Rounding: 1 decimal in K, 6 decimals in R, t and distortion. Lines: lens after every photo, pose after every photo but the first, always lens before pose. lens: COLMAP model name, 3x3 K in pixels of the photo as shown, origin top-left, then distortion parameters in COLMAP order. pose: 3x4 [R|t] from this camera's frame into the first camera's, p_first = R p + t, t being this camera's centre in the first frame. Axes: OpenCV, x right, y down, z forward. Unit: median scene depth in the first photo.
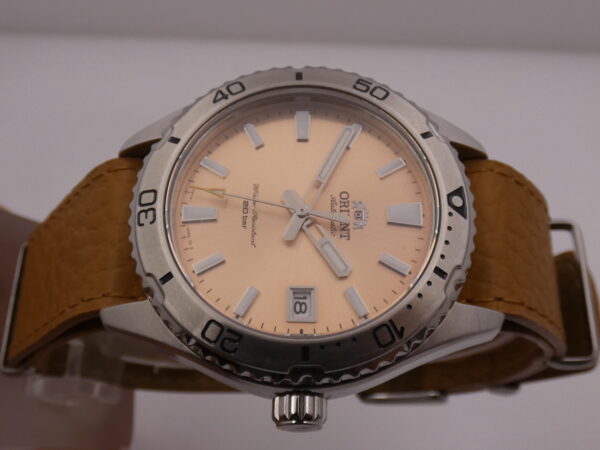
lens RADIAL K [[751.2, 0, 300.0], [0, 751.2, 225.0], [0, 0, 1]] dist [-0.031646, -0.013734]
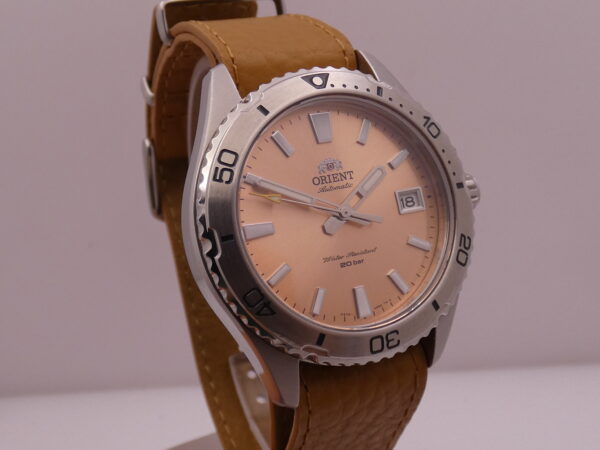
lens RADIAL K [[751.2, 0, 300.0], [0, 751.2, 225.0], [0, 0, 1]] dist [-0.031646, -0.013734]
pose [[-0.230994, -0.970282, 0.072073, -0.080781], [0.691277, -0.111540, 0.713930, -0.872233], [-0.684674, 0.214736, 0.696498, 0.247659]]
